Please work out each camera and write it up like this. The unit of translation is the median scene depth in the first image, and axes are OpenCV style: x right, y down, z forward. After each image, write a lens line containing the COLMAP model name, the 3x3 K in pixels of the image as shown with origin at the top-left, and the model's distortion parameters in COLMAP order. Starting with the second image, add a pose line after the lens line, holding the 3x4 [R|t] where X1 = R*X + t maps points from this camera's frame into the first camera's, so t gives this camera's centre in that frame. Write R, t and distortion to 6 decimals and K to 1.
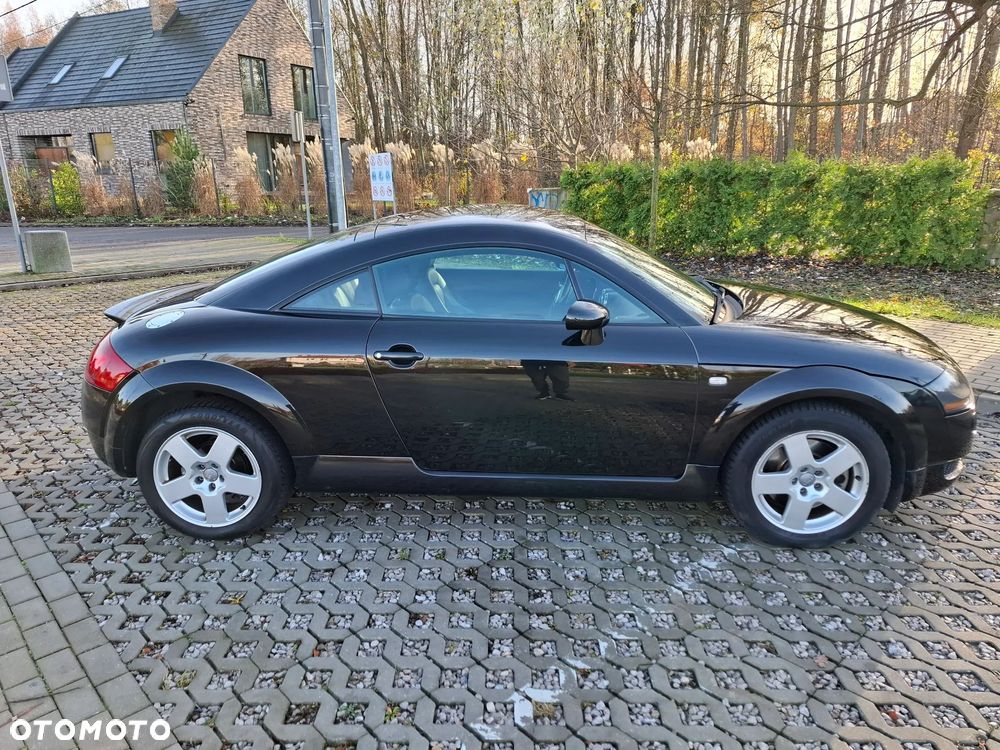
lens RADIAL K [[706.7, 0, 504.8], [0, 706.7, 376.3], [0, 0, 1]] dist [0.058727, -0.049964]
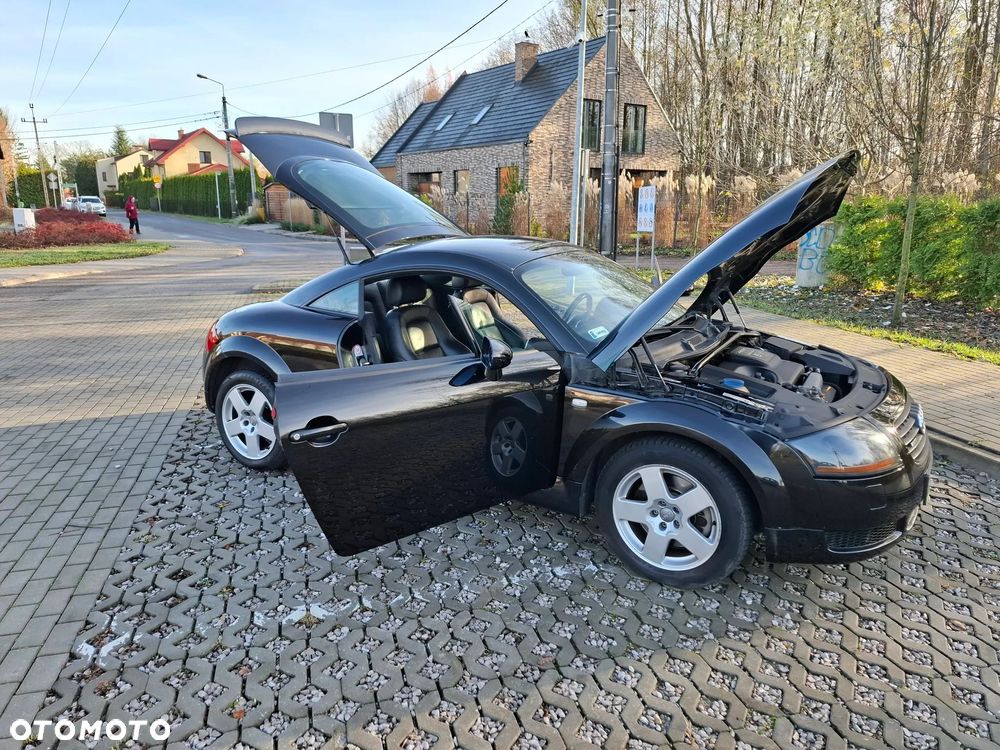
lens RADIAL K [[706.7, 0, 489.9], [0, 706.7, 375.8], [0, 0, 1]] dist [0.058727, -0.049964]
pose [[0.877217, 0.126100, -0.463238, 0.610408], [-0.145036, 0.989412, -0.005317, -0.006781], [0.457663, 0.071851, 0.886218, -0.014547]]
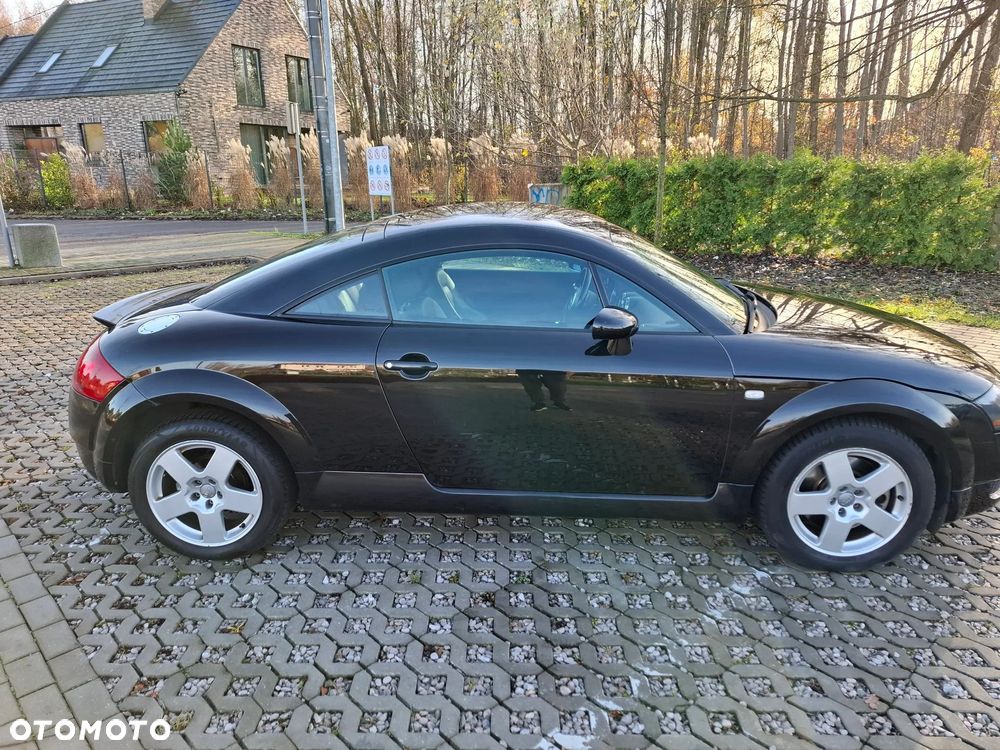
lens RADIAL K [[706.7, 0, 506.0], [0, 706.7, 383.5], [0, 0, 1]] dist [0.058727, -0.049964]
pose [[0.999938, 0.005014, 0.009976, -0.031733], [-0.005173, 0.999860, 0.015916, -0.019290], [-0.009894, -0.015966, 0.999824, 0.063932]]
